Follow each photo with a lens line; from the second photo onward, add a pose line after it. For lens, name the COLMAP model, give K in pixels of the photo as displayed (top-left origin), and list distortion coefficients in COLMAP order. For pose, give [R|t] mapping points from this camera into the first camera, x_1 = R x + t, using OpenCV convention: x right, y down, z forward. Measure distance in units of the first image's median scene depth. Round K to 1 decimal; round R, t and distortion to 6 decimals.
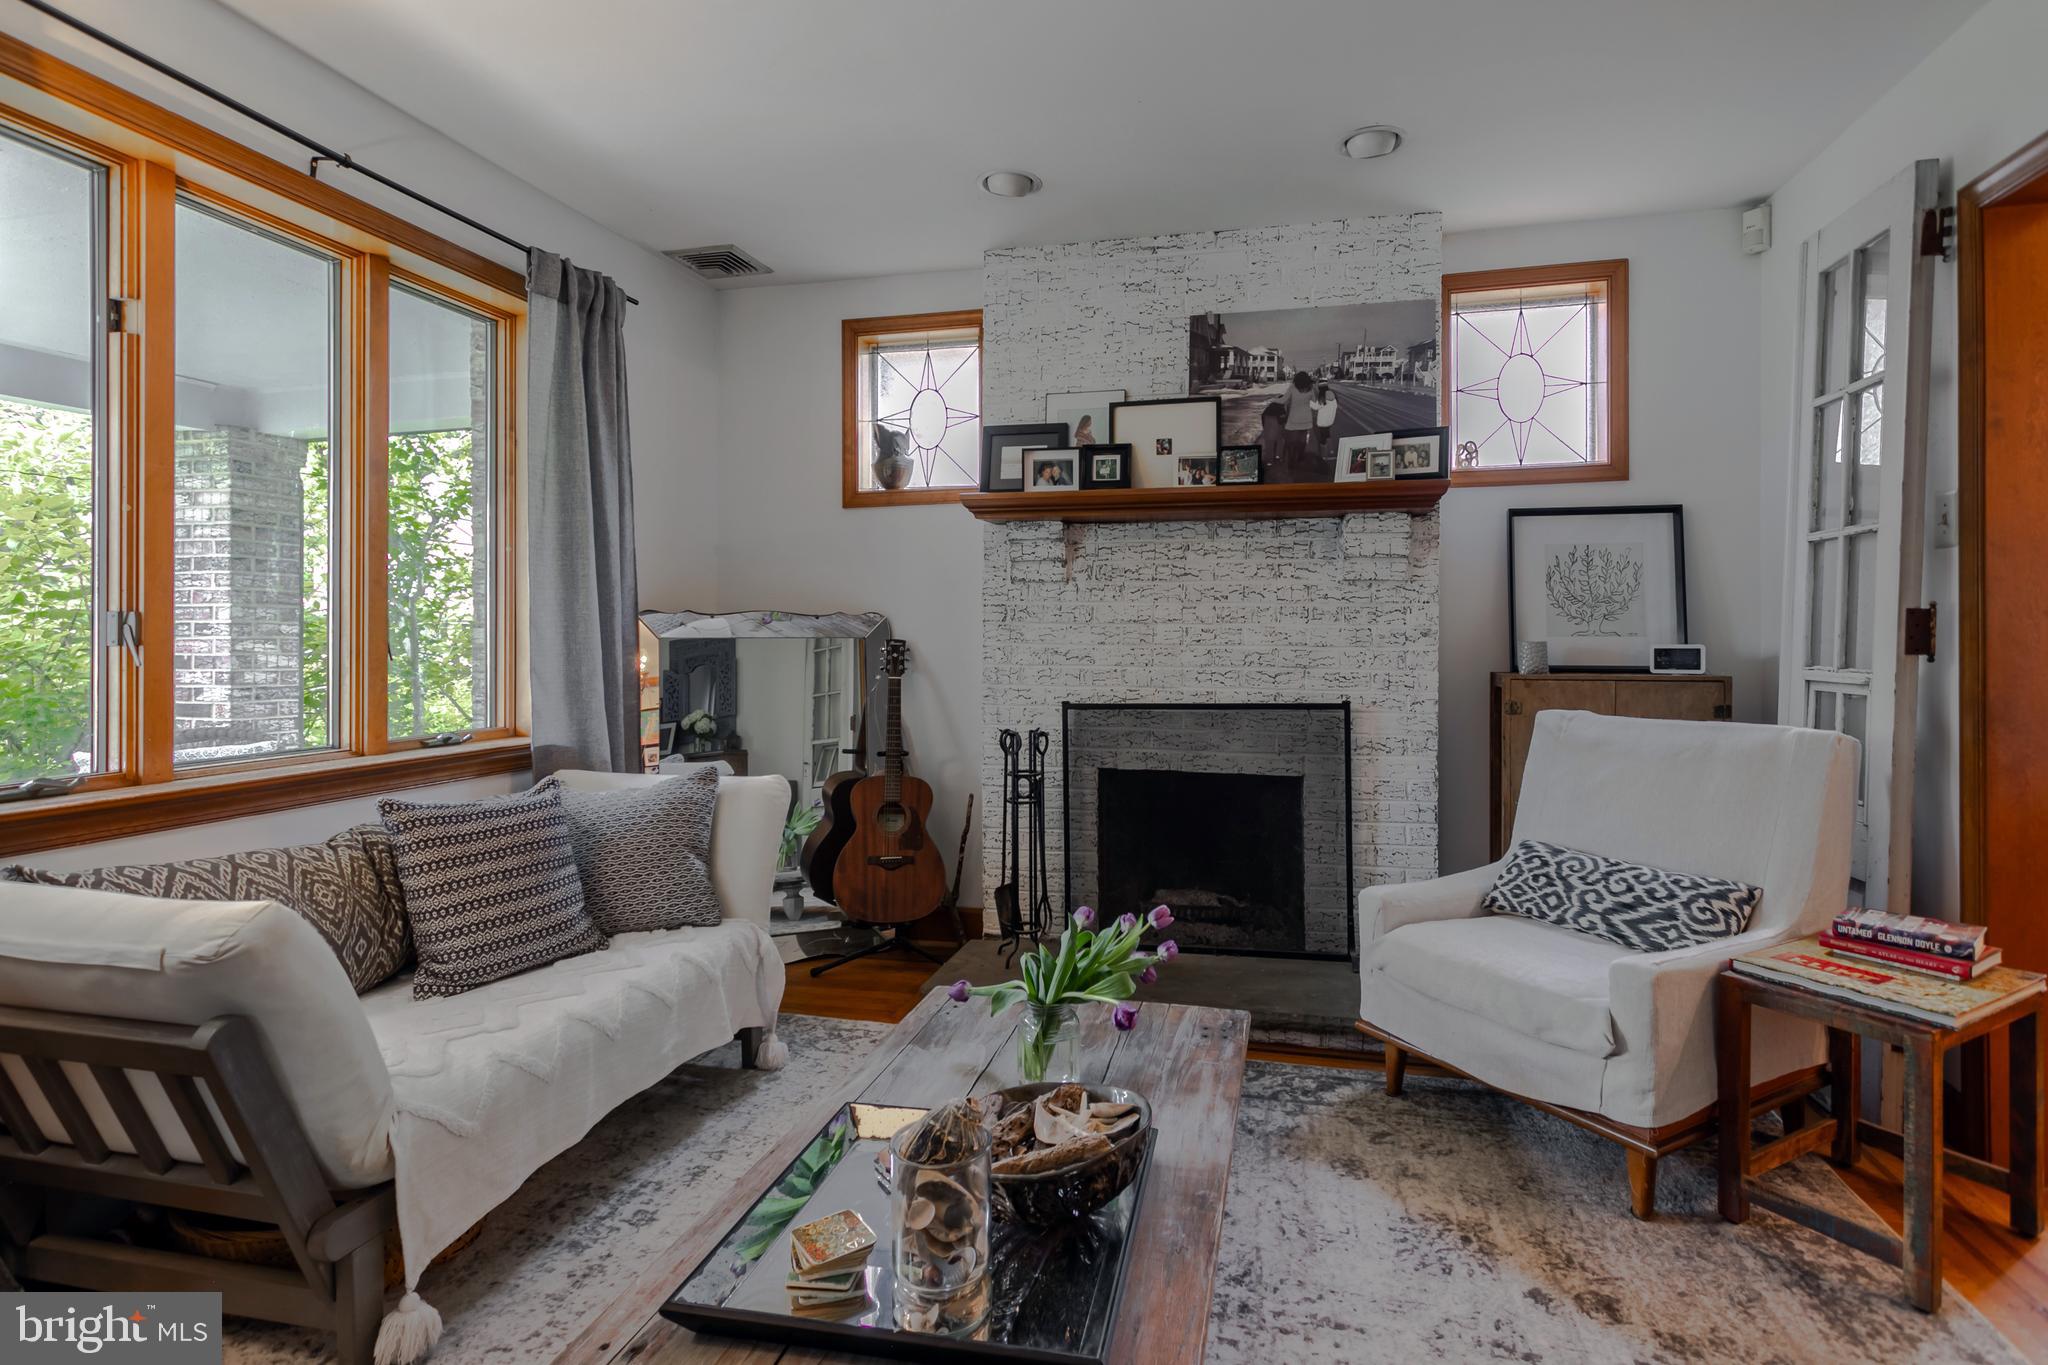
lens RADIAL K [[998.9, 0, 1046.0], [0, 998.9, 632.5], [0, 0, 1]] dist [0.002995, 0.000927]
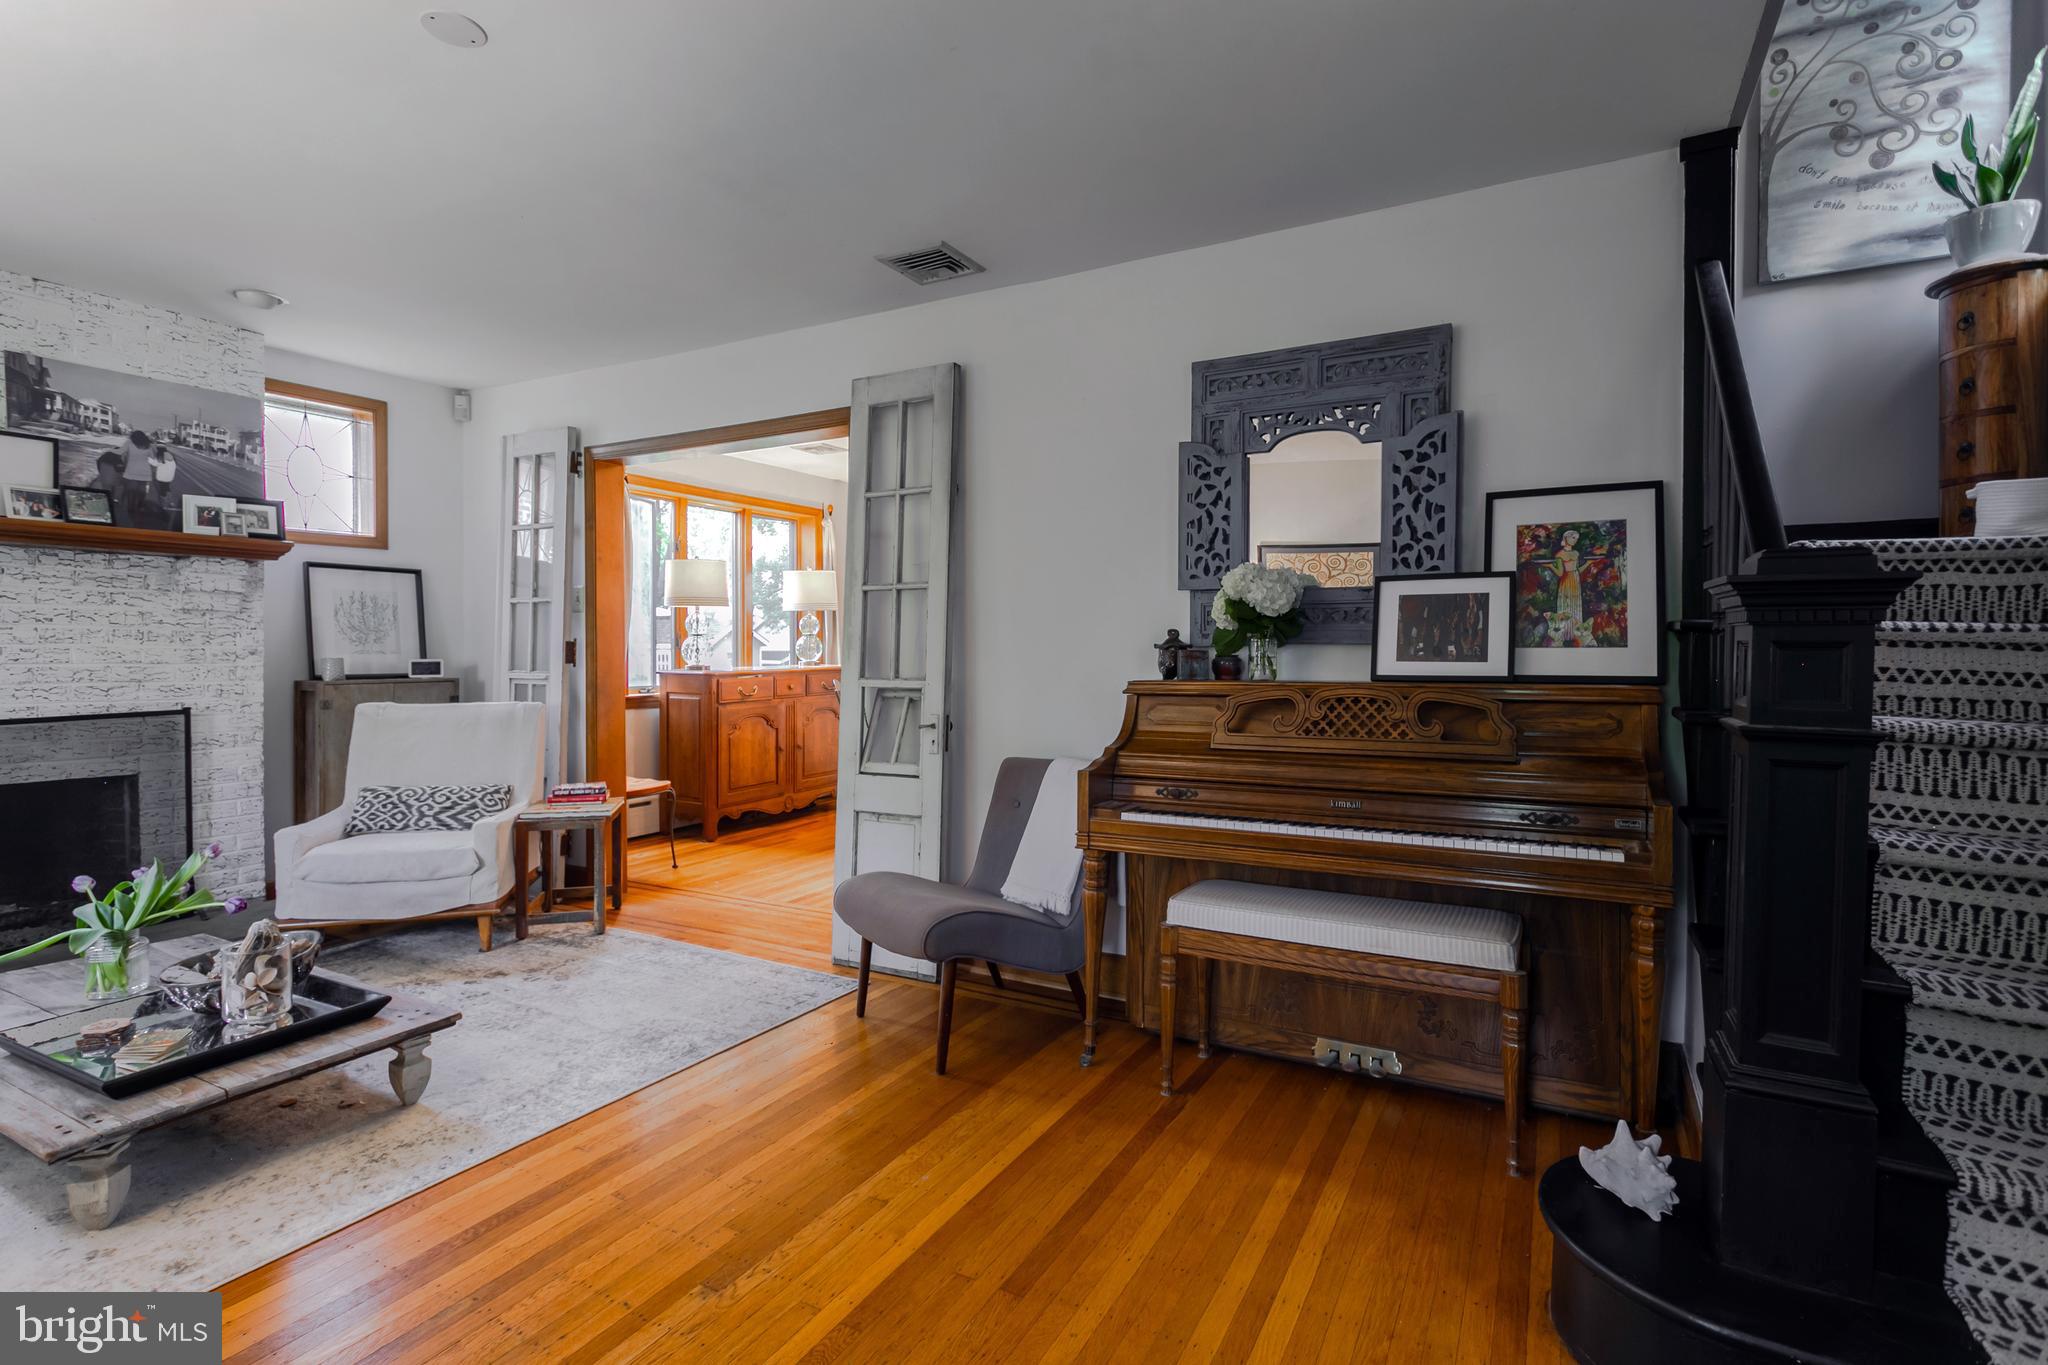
lens RADIAL K [[985.1, 0, 1045.0], [0, 985.1, 664.1], [0, 0, 1]] dist [0.000692, 0.000733]
pose [[0.255879, -0.014373, 0.966602, -0.642098], [-0.006096, 0.999846, 0.016481, -0.012318], [-0.966689, -0.010110, 0.255752, -0.357968]]
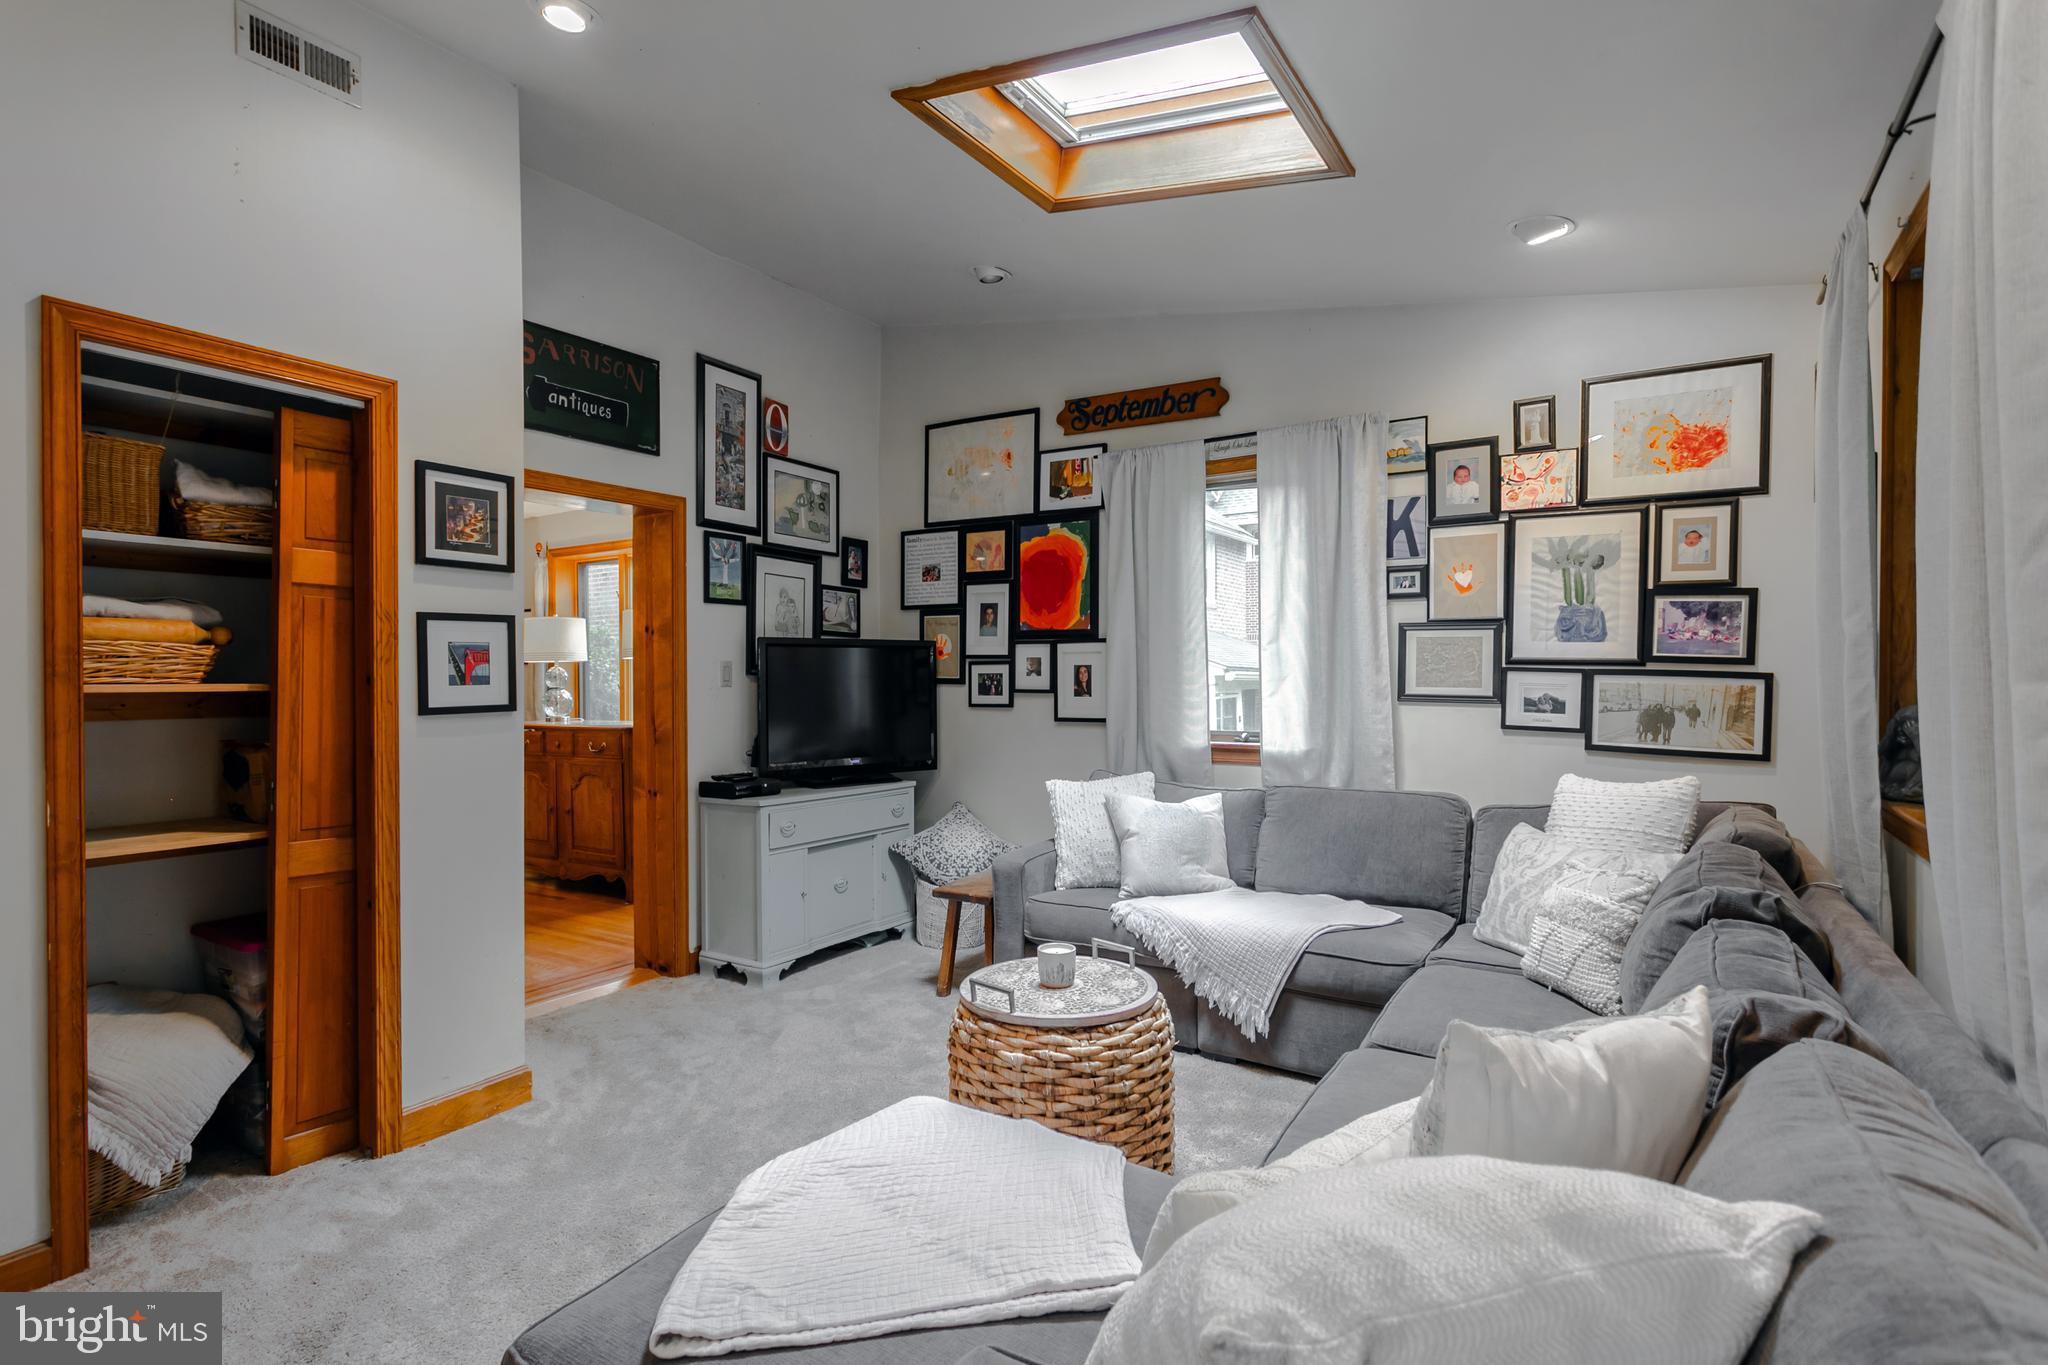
lens RADIAL K [[970.9, 0, 964.4], [0, 970.9, 678.9], [0, 0, 1]] dist [0.010206, 0.000618]
pose [[0.931412, -0.000622, -0.363966, 2.764738], [0.003163, 0.999975, 0.006384, -0.066012], [0.363953, -0.007097, 0.931390, -0.800513]]
